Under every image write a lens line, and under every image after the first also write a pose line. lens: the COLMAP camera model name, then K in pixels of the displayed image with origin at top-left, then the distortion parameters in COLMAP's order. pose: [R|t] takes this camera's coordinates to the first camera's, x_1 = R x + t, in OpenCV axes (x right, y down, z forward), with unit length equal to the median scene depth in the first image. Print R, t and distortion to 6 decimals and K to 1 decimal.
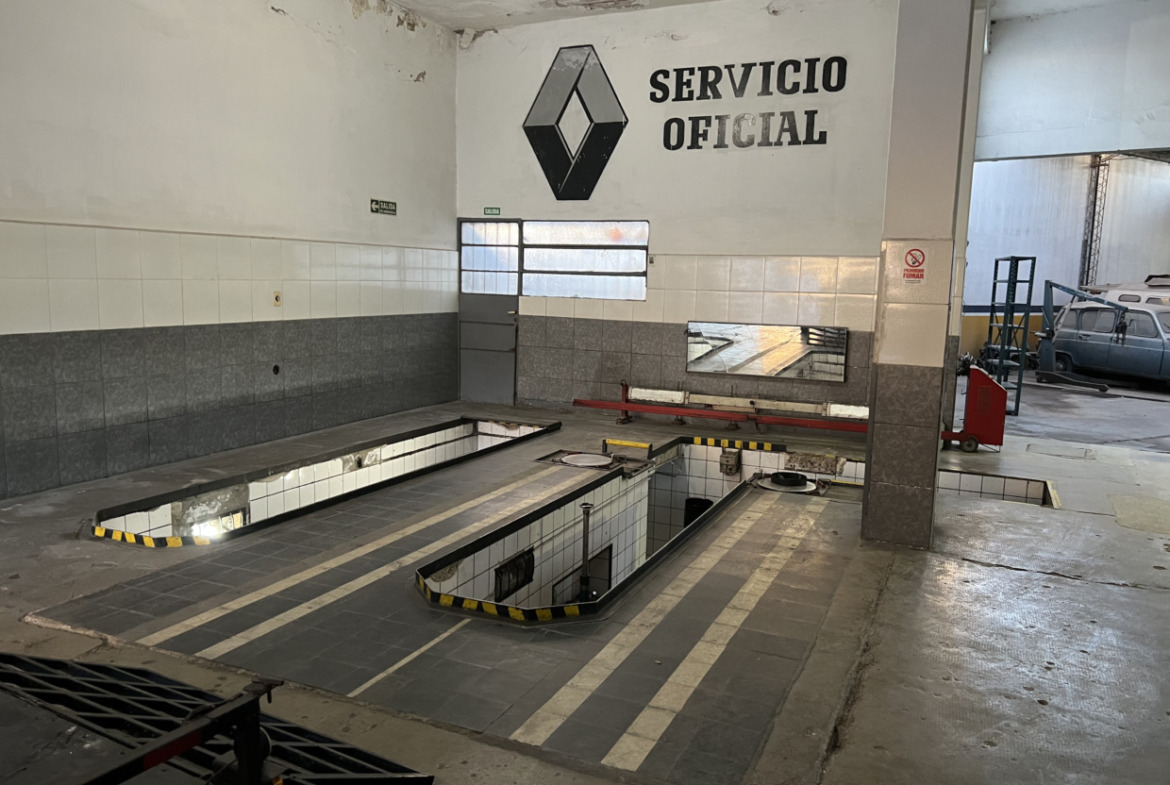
lens RADIAL K [[879.9, 0, 585.0], [0, 879.9, 392.5], [0, 0, 1]] dist [0.006499, 0.003485]
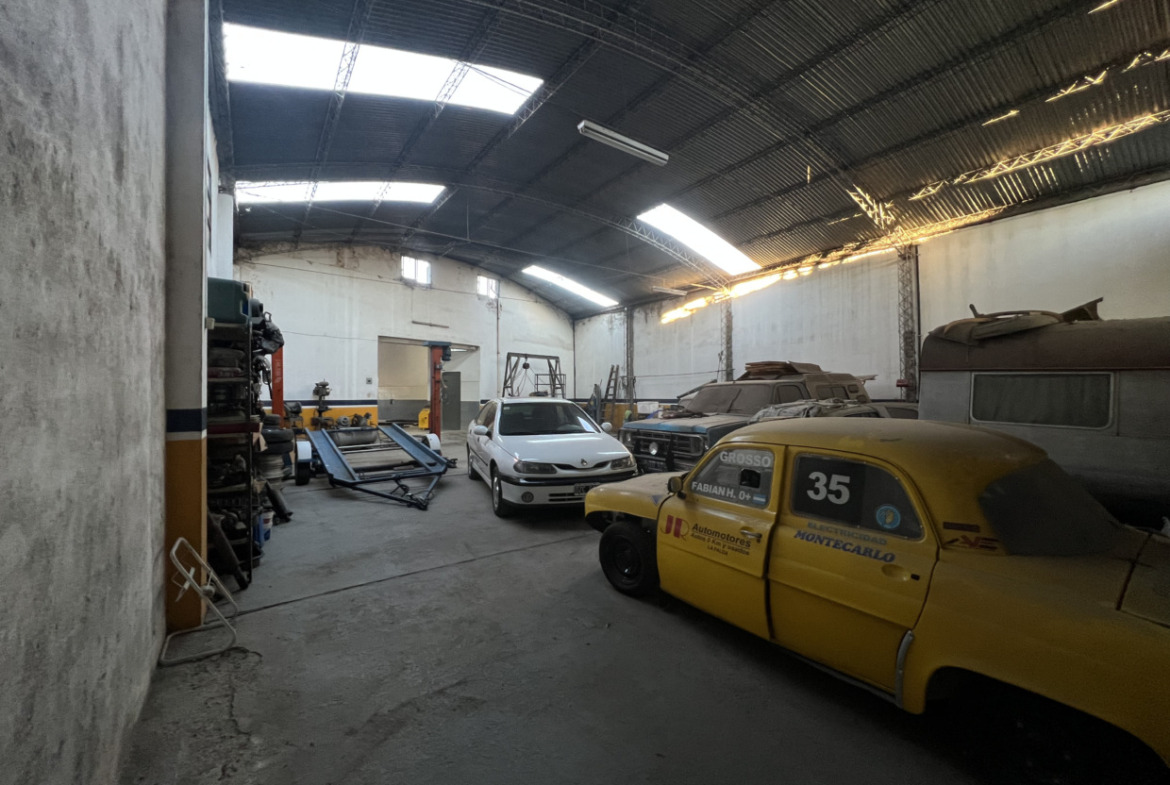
lens RADIAL K [[454.7, 0, 585.0], [0, 454.7, 392.5], [0, 0, 1]] dist [-0.000012, -0.000015]
pose [[0.096862, -0.029448, -0.994862, 1.285756], [-0.126455, 0.991098, -0.041649, -0.050555], [0.987232, 0.129840, 0.092275, 0.761000]]
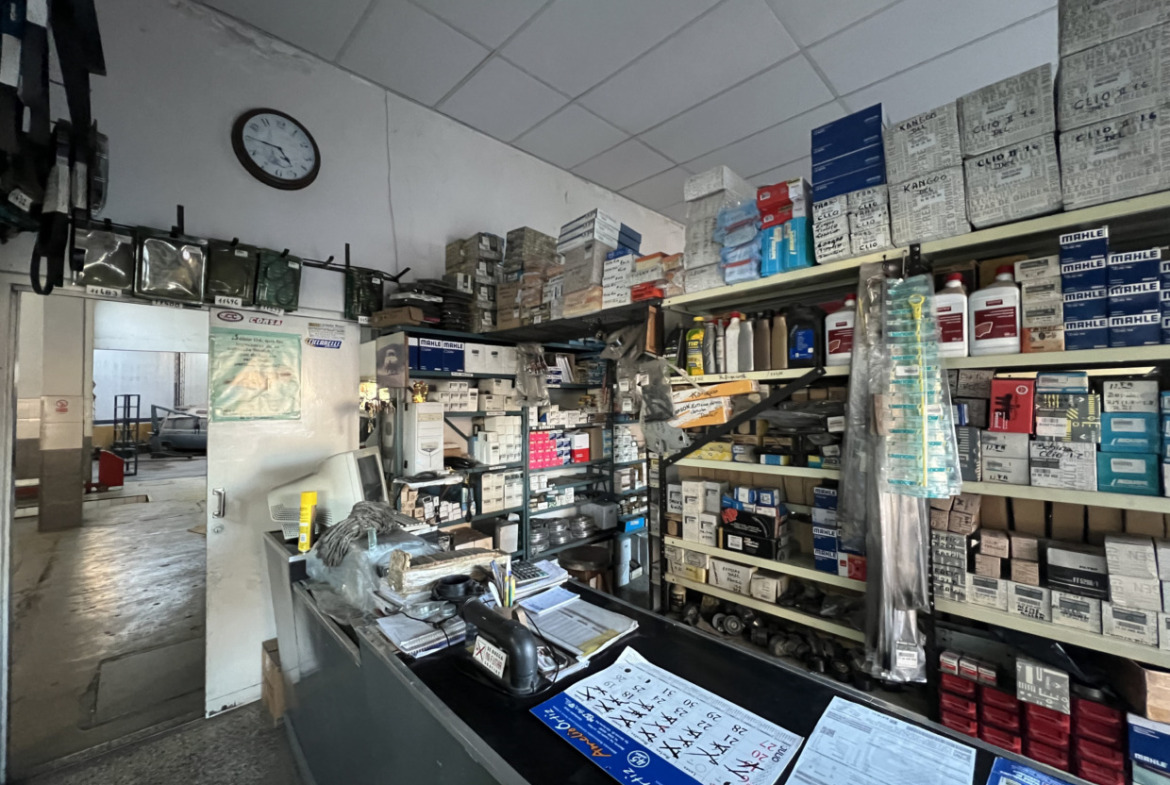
lens RADIAL K [[468.3, 0, 585.0], [0, 468.3, 392.5], [0, 0, 1]] dist [0.001095, 0.000237]
pose [[0.354153, -0.008341, 0.935150, -0.097301], [0.138427, 0.989413, -0.043599, 0.021401], [-0.924886, 0.144890, 0.351558, -0.238096]]
